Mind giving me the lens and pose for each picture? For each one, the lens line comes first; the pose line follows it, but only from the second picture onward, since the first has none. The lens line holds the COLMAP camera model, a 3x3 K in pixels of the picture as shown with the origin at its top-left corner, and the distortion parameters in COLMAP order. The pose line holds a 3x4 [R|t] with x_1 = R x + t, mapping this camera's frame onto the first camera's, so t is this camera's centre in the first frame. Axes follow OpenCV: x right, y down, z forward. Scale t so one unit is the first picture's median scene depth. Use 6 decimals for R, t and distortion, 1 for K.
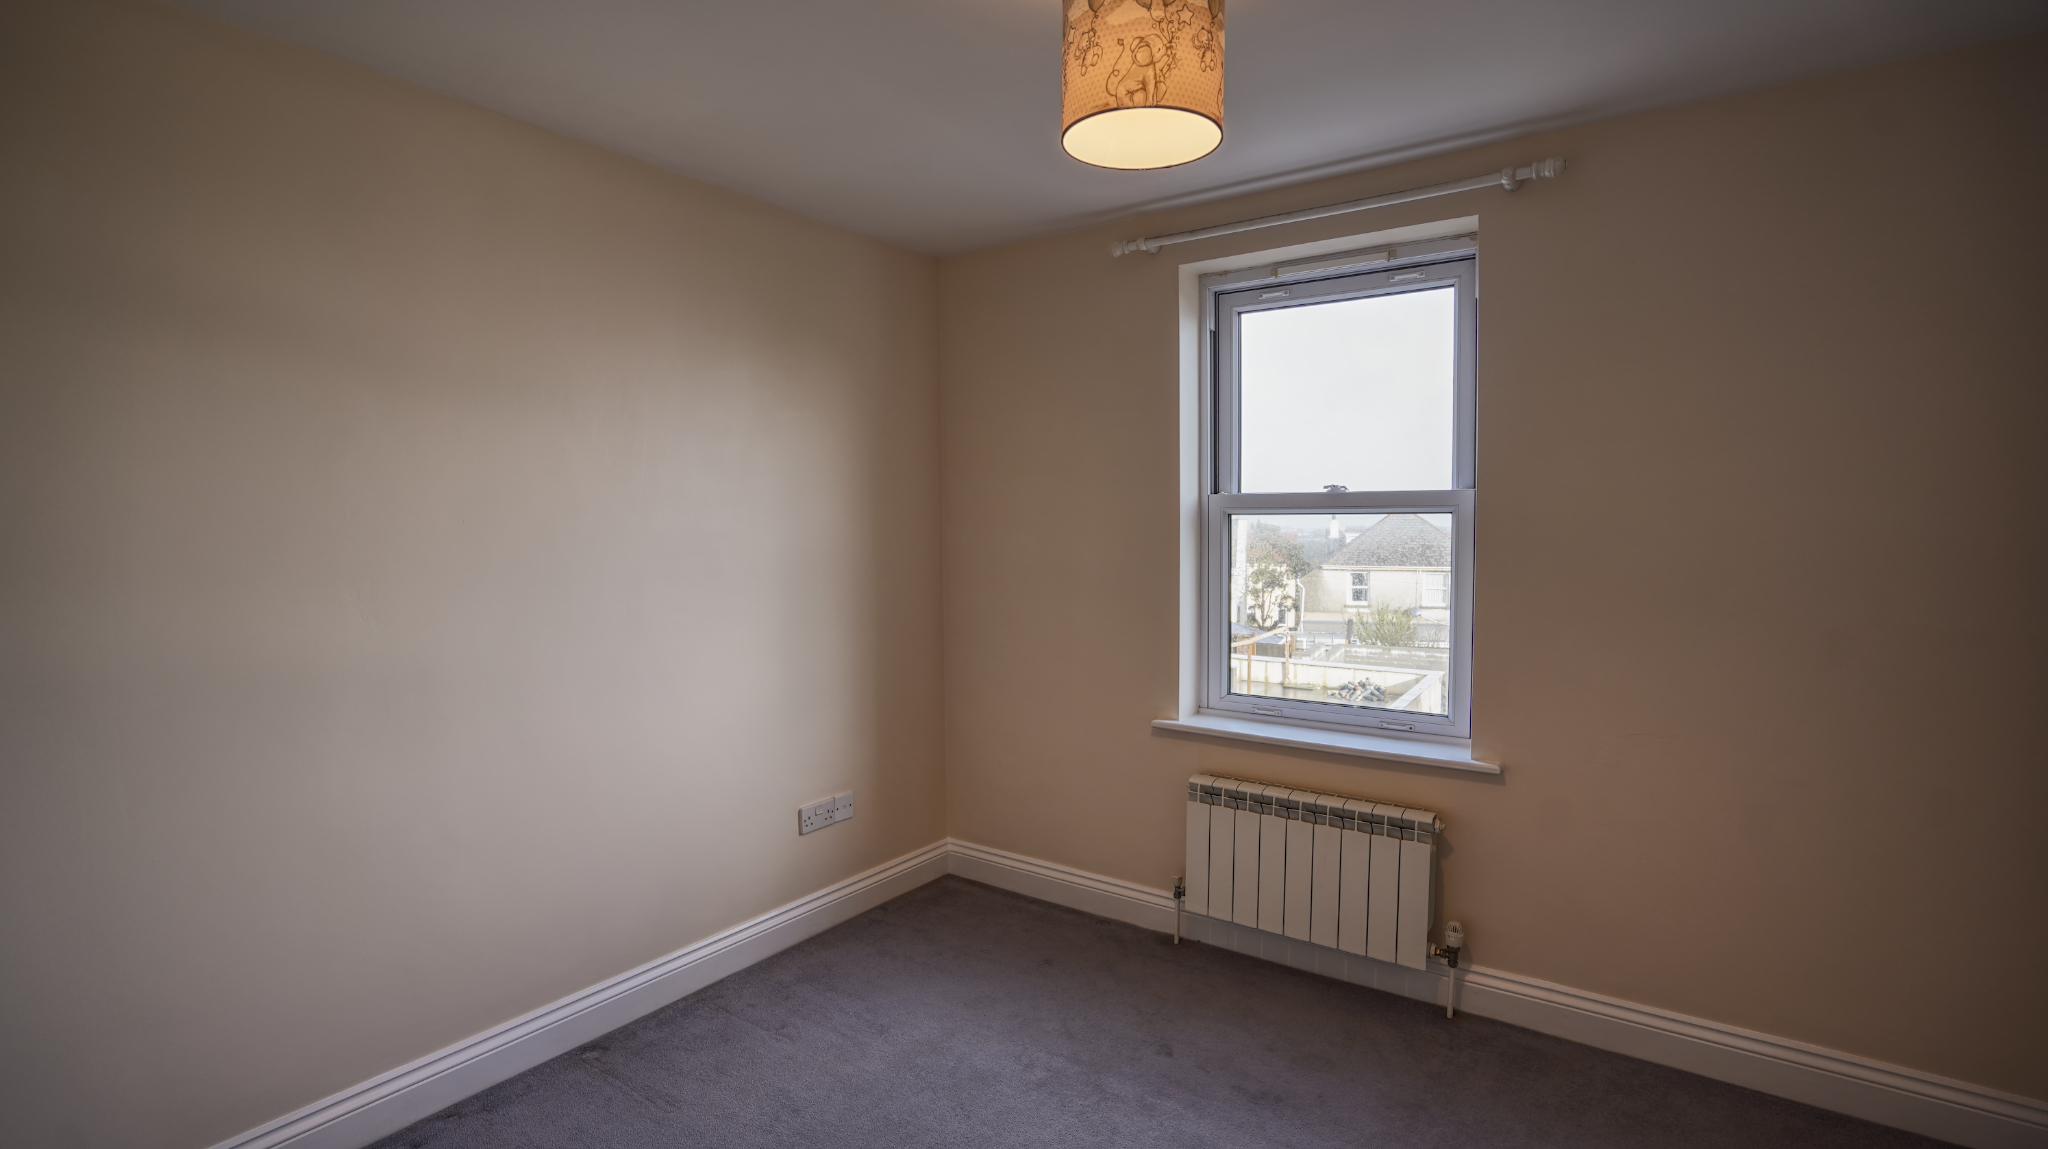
lens RADIAL K [[967.8, 0, 1032.0], [0, 967.8, 581.6], [0, 0, 1]] dist [-0.003155, 0.001952]
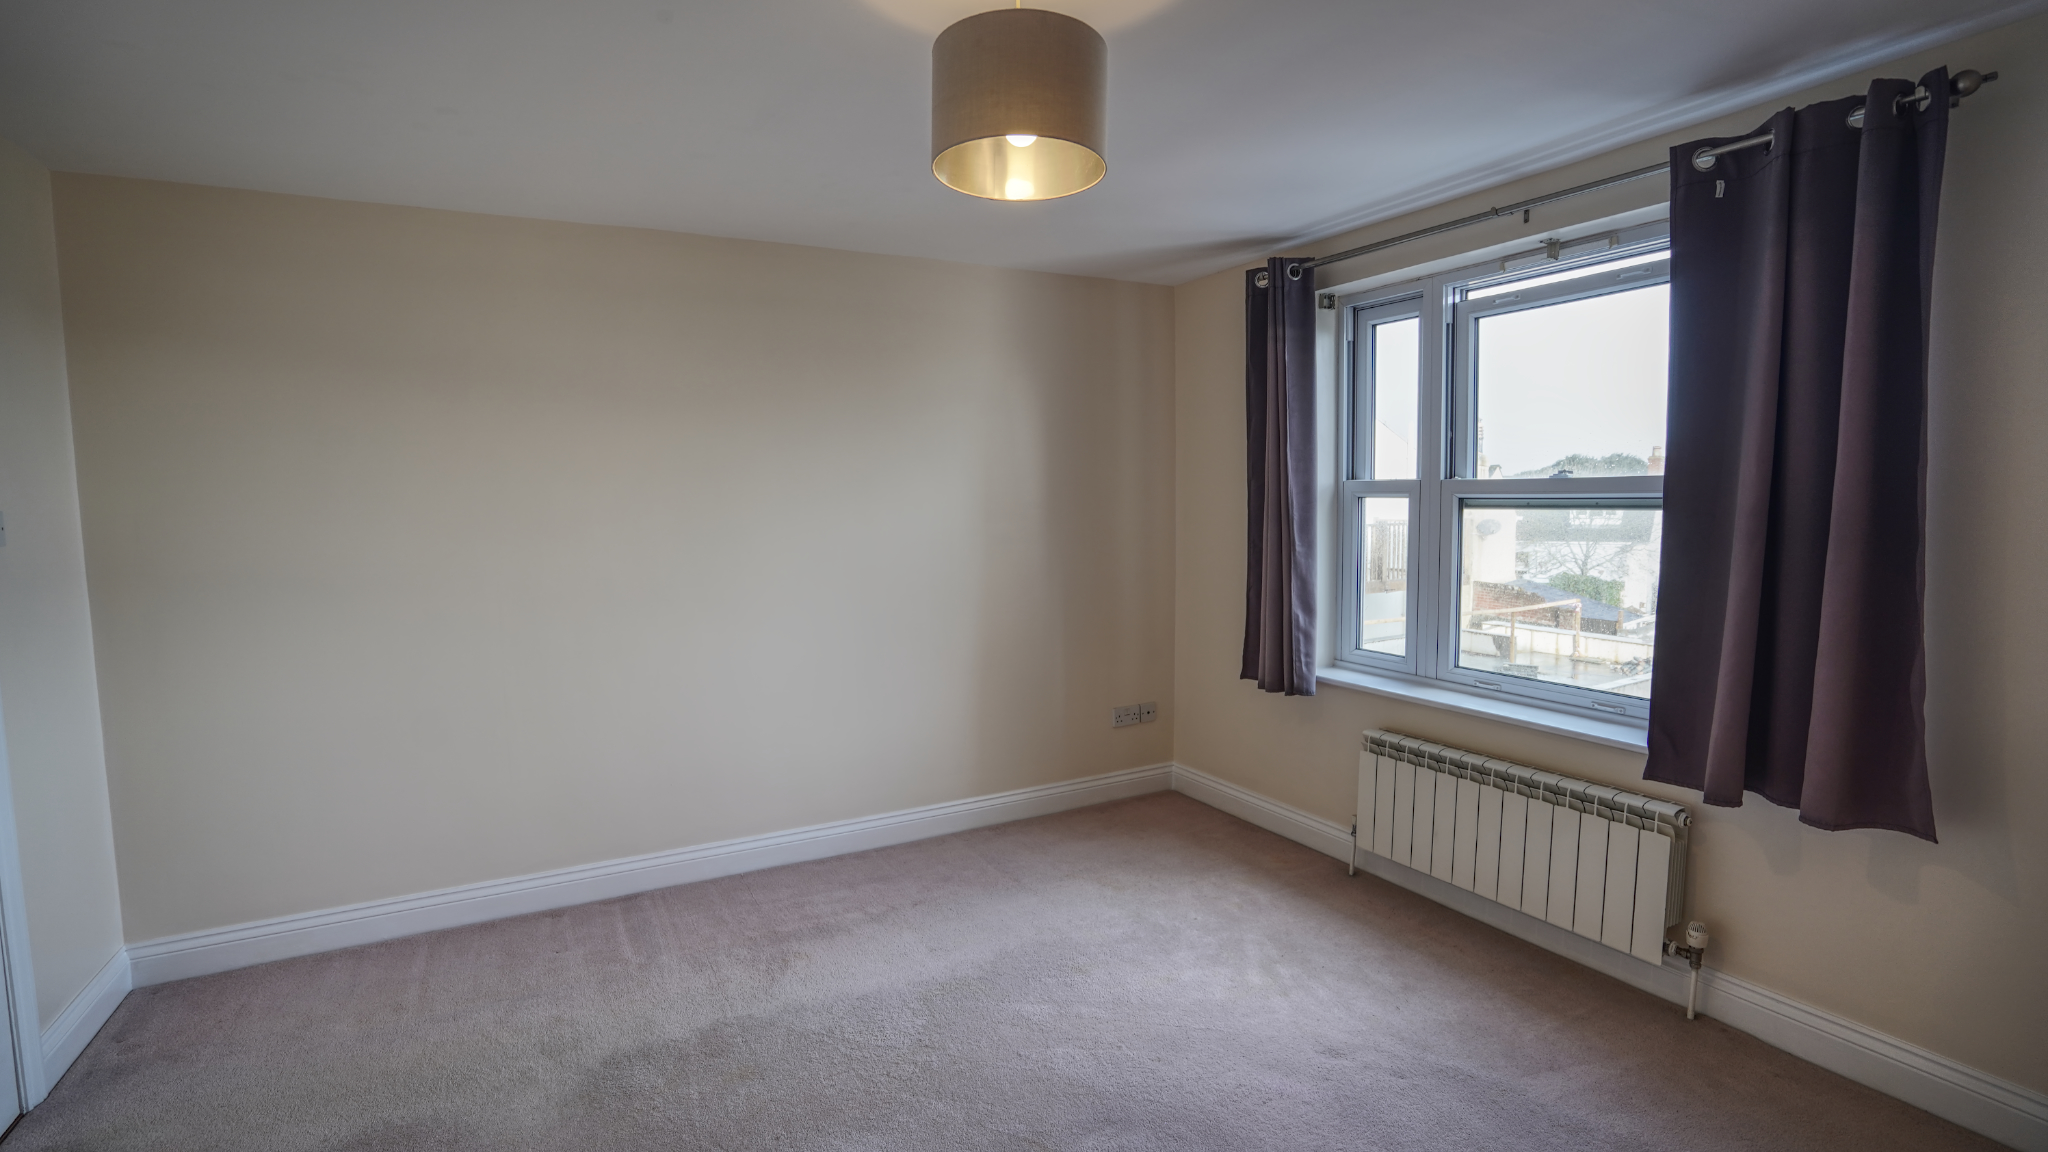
lens RADIAL K [[967.8, 0, 1036.4], [0, 967.8, 589.3], [0, 0, 1]] dist [-0.003155, 0.001952]
pose [[0.908554, 0.049818, -0.414787, 0.260227], [-0.037903, 0.998599, 0.036915, 0.010326], [0.416045, -0.017818, 0.909169, -0.177896]]
